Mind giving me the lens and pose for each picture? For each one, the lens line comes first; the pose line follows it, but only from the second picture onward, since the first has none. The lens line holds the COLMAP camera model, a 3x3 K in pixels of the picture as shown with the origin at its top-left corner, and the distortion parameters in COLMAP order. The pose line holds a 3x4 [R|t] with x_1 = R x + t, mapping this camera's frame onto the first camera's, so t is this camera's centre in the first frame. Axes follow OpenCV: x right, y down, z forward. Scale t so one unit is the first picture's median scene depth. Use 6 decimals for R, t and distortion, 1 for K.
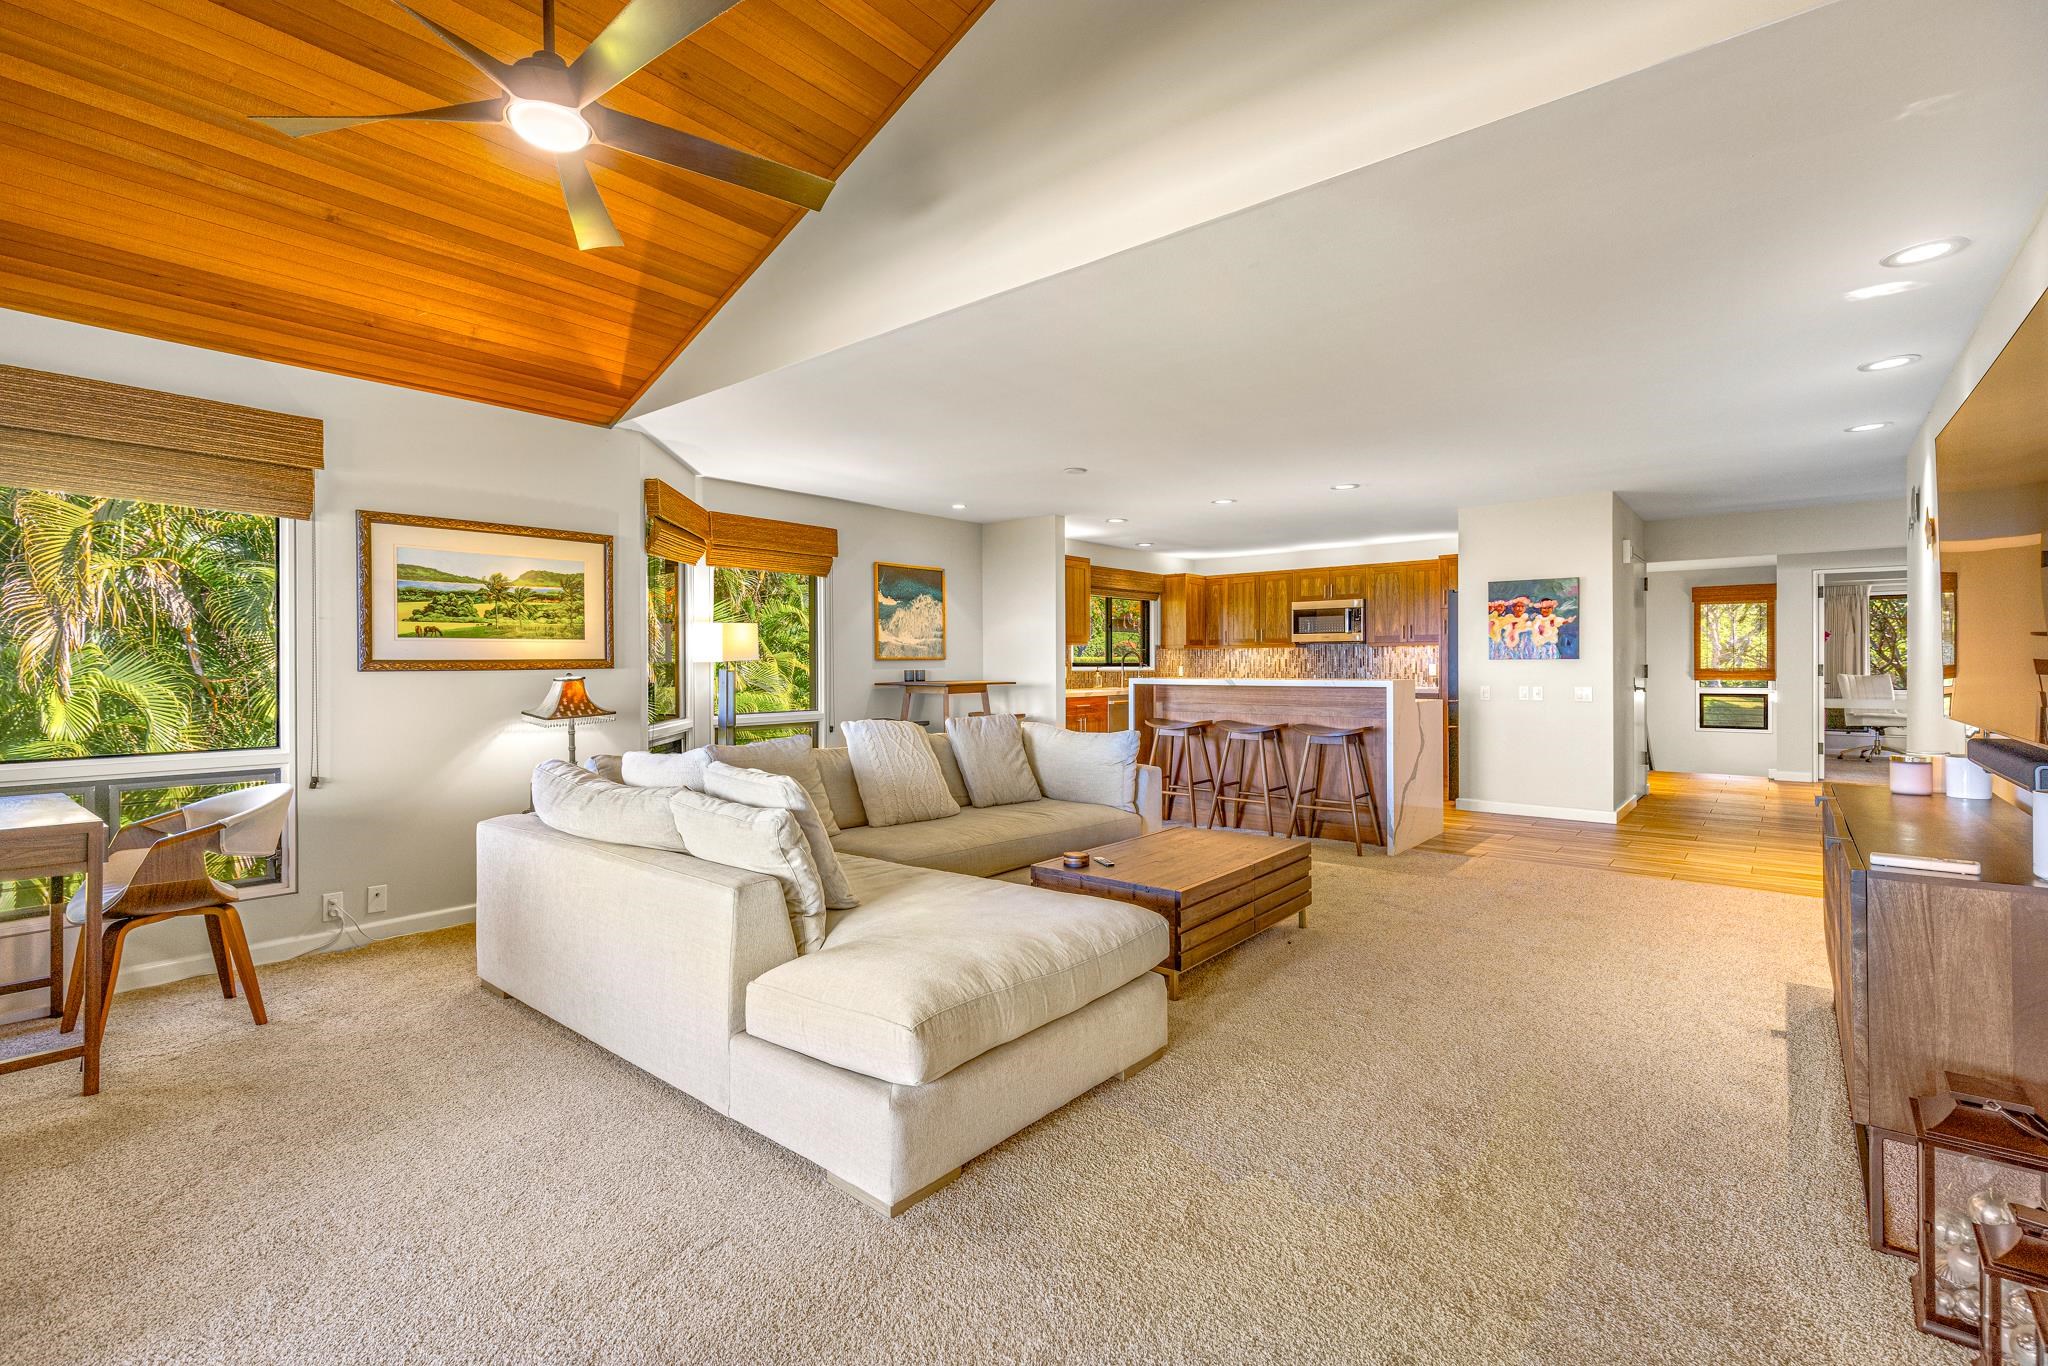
lens RADIAL K [[931.2, 0, 1012.1], [0, 931.2, 673.0], [0, 0, 1]] dist [0.005213, -0.001249]
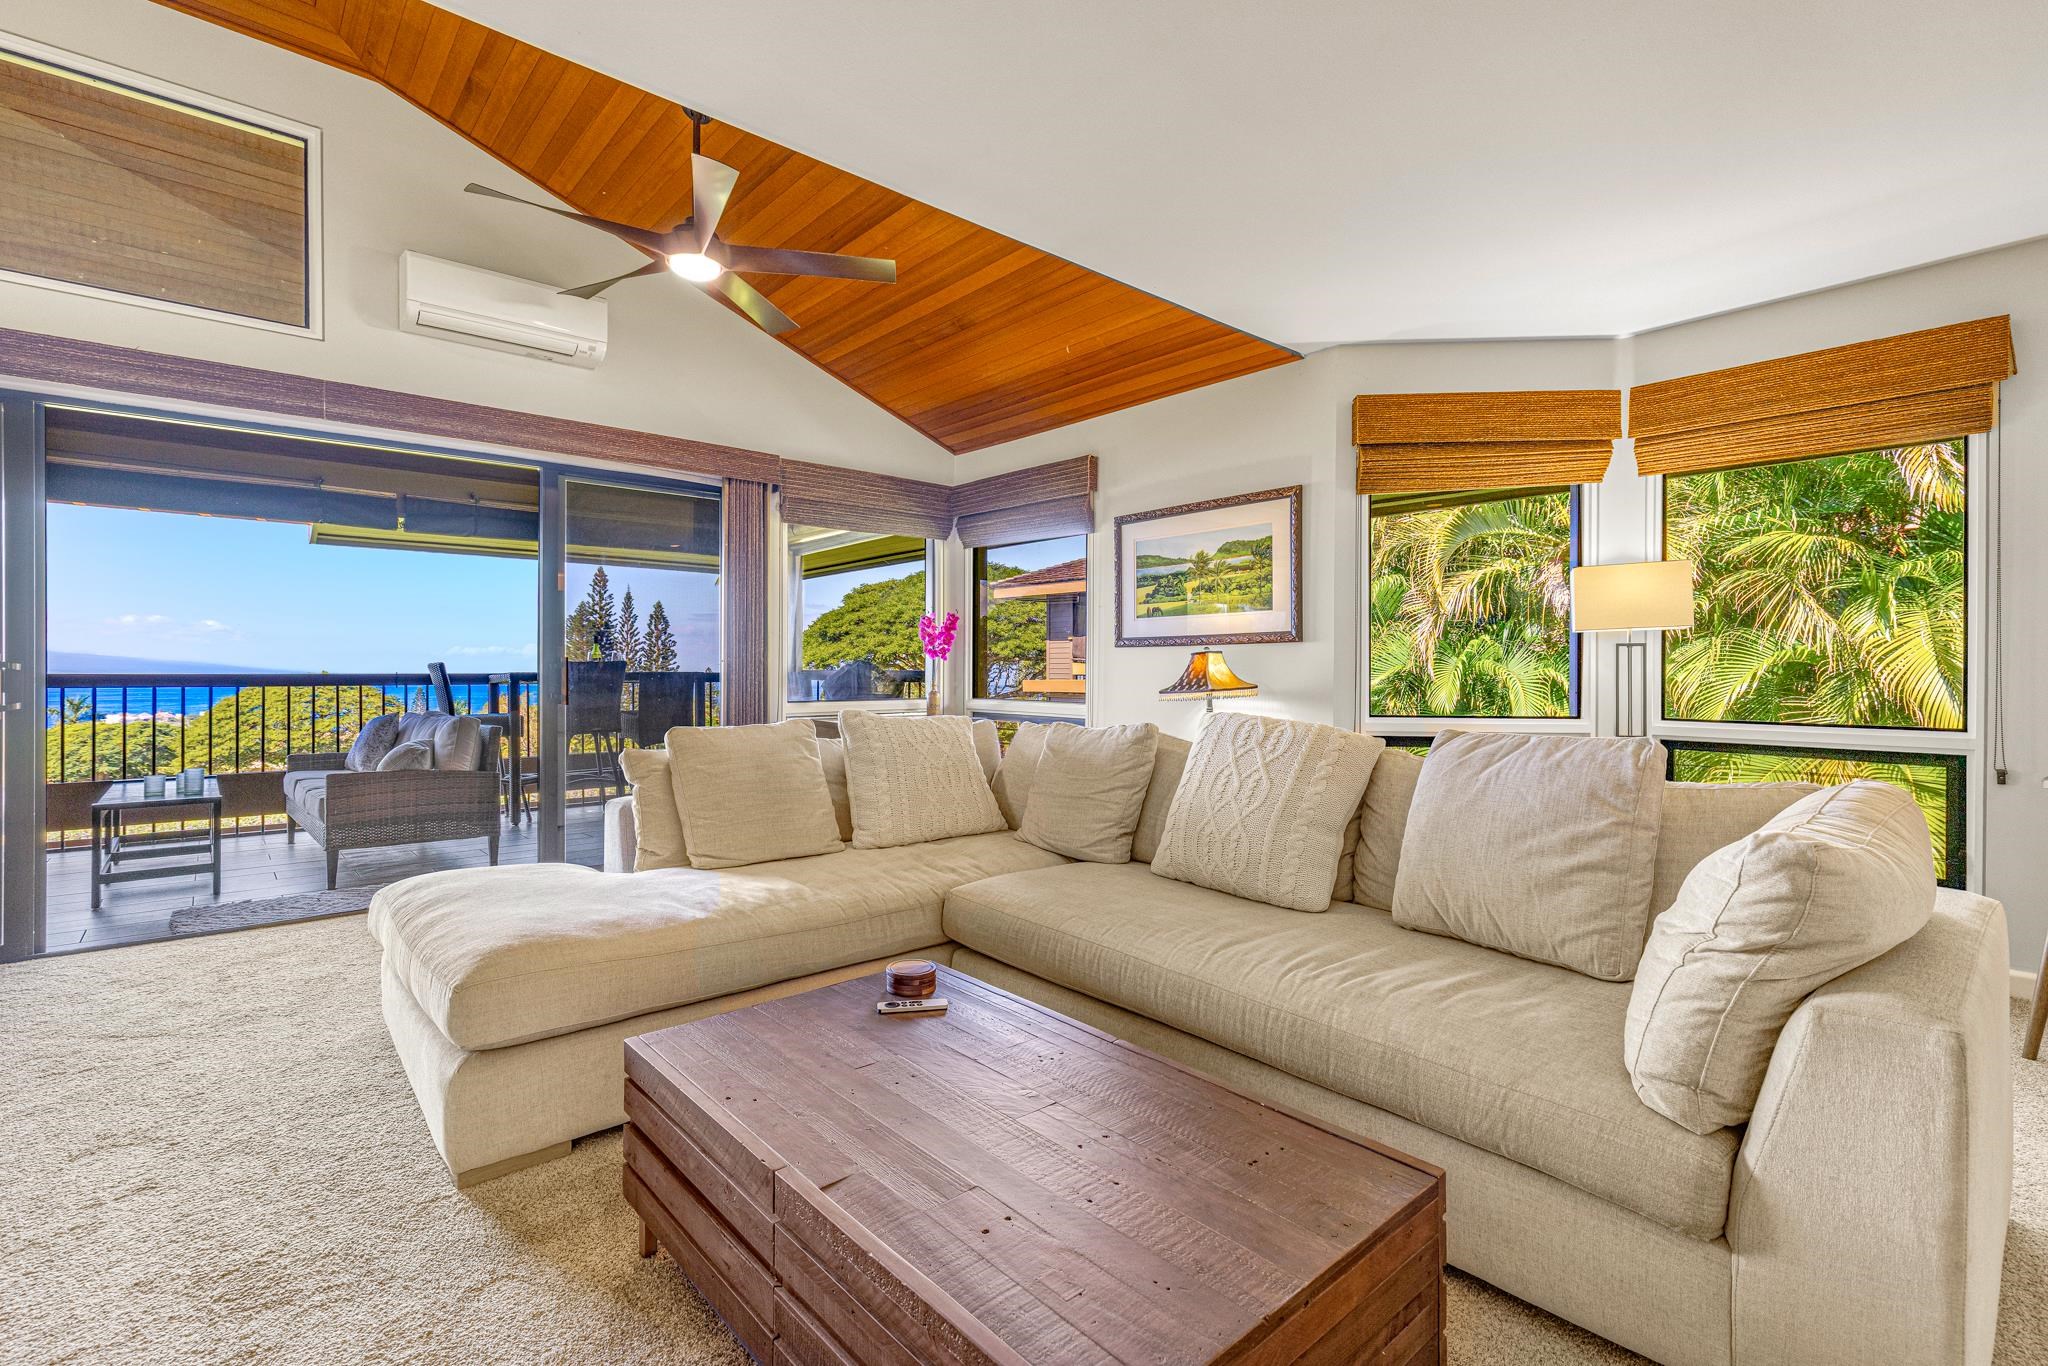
lens RADIAL K [[931.2, 0, 1023.5], [0, 931.2, 673.0], [0, 0, 1]] dist [0.005213, -0.001249]
pose [[-0.153351, 0.009049, -0.988130, 0.303542], [-0.010478, 0.999887, 0.010782, 0.011380], [0.988116, 0.012007, -0.153239, 0.600788]]
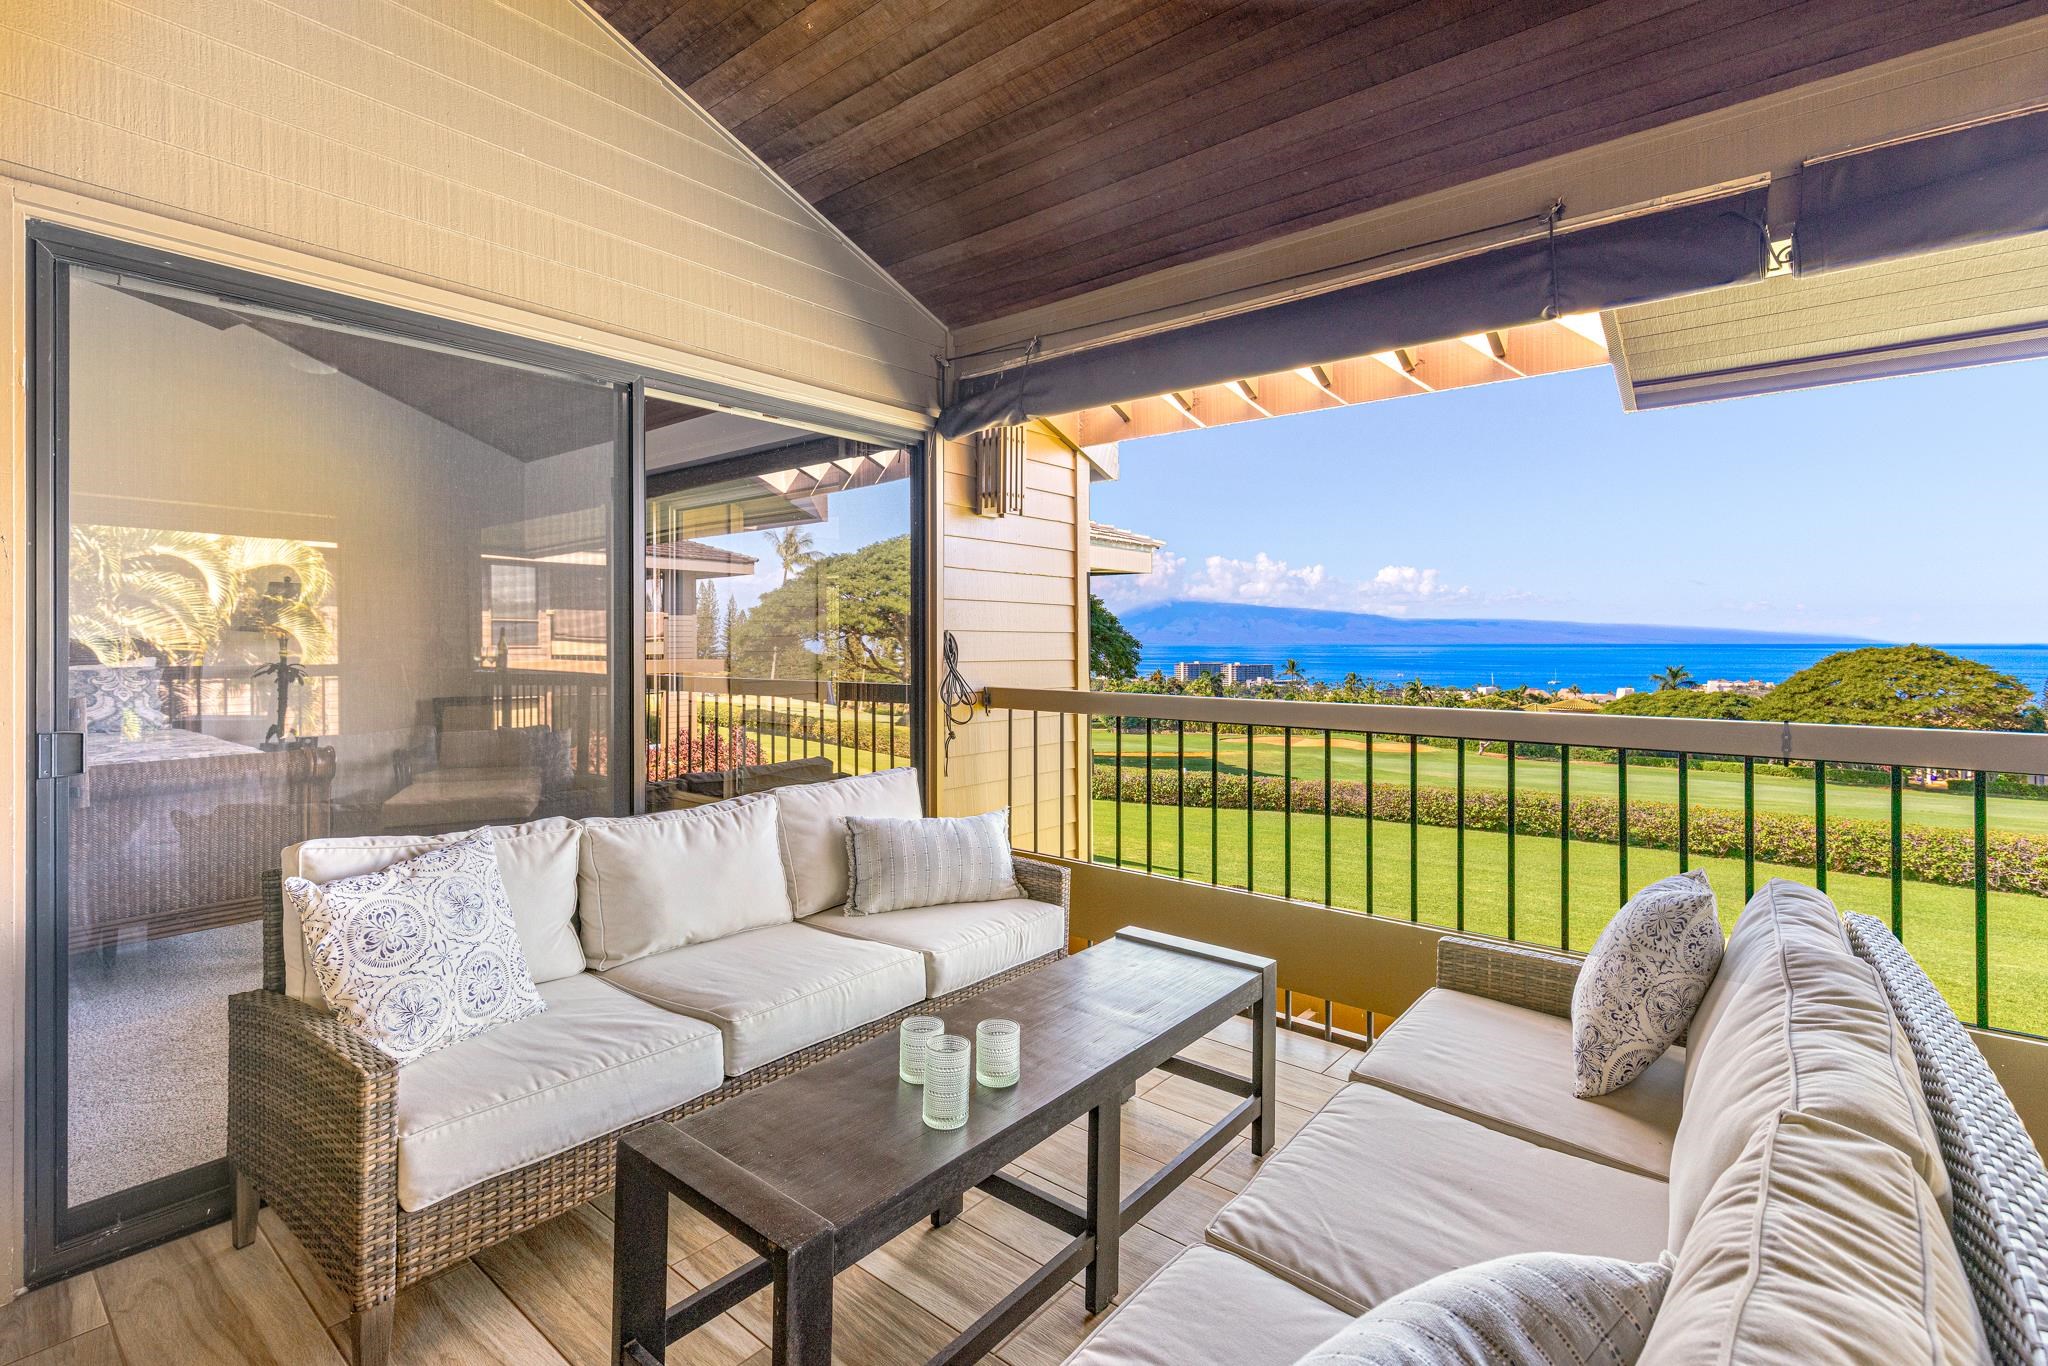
lens RADIAL K [[931.2, 0, 1019.8], [0, 931.2, 631.1], [0, 0, 1]] dist [0.005213, -0.001249]
pose [[-0.999967, 0.006236, -0.005293, -0.273094], [0.006234, 0.999981, 0.000307, -0.004086], [0.005295, 0.000274, -0.999986, 0.141123]]
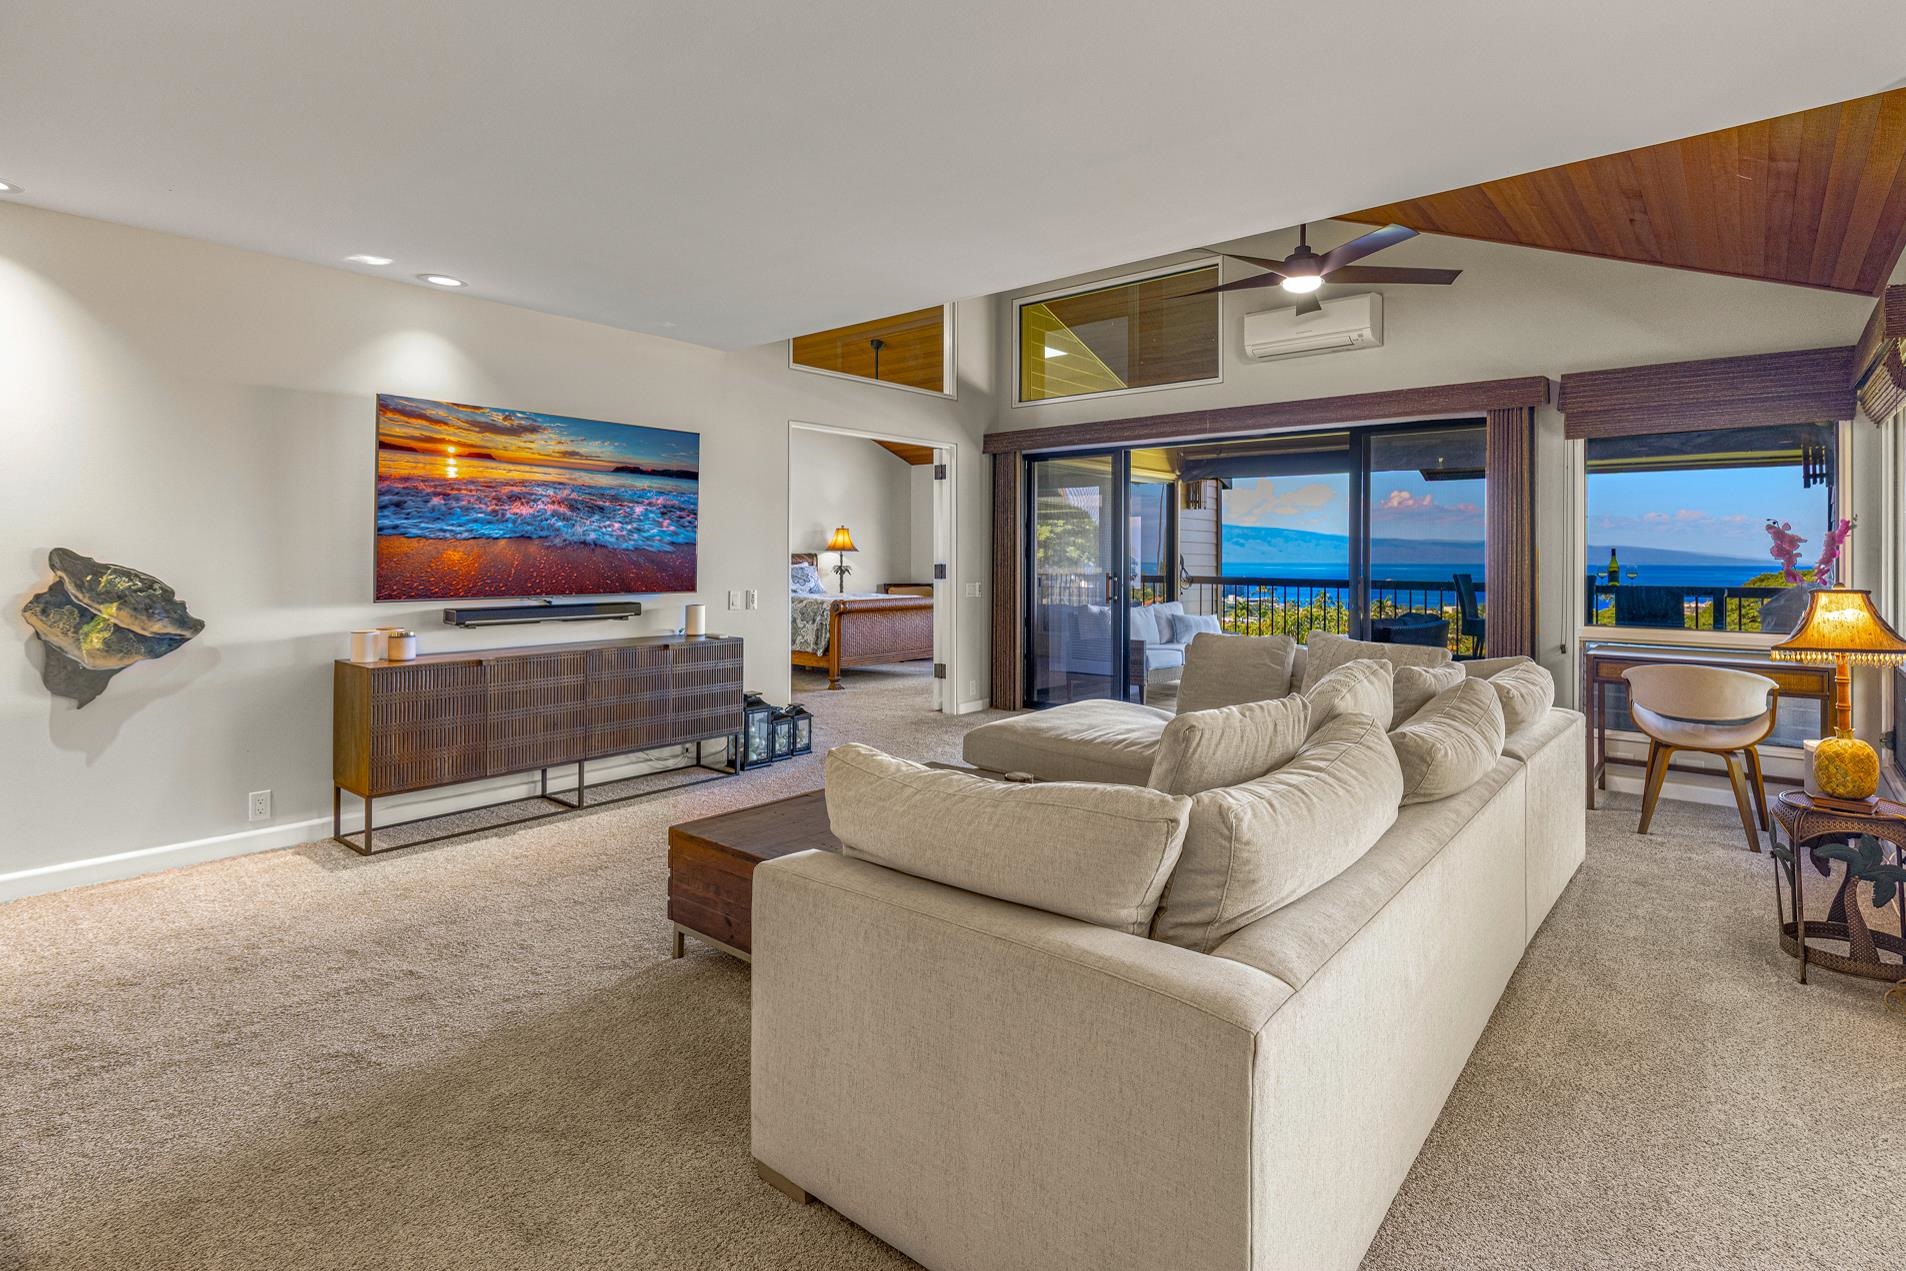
lens RADIAL K [[933.5, 0, 1020.1], [0, 933.5, 554.8], [0, 0, 1]] dist [0.006706, -0.002715]
pose [[-0.999373, -0.000545, -0.035413, 0.052439], [-0.000816, 0.999970, 0.007656, -0.013691], [0.035408, 0.007680, -0.999343, 0.998878]]
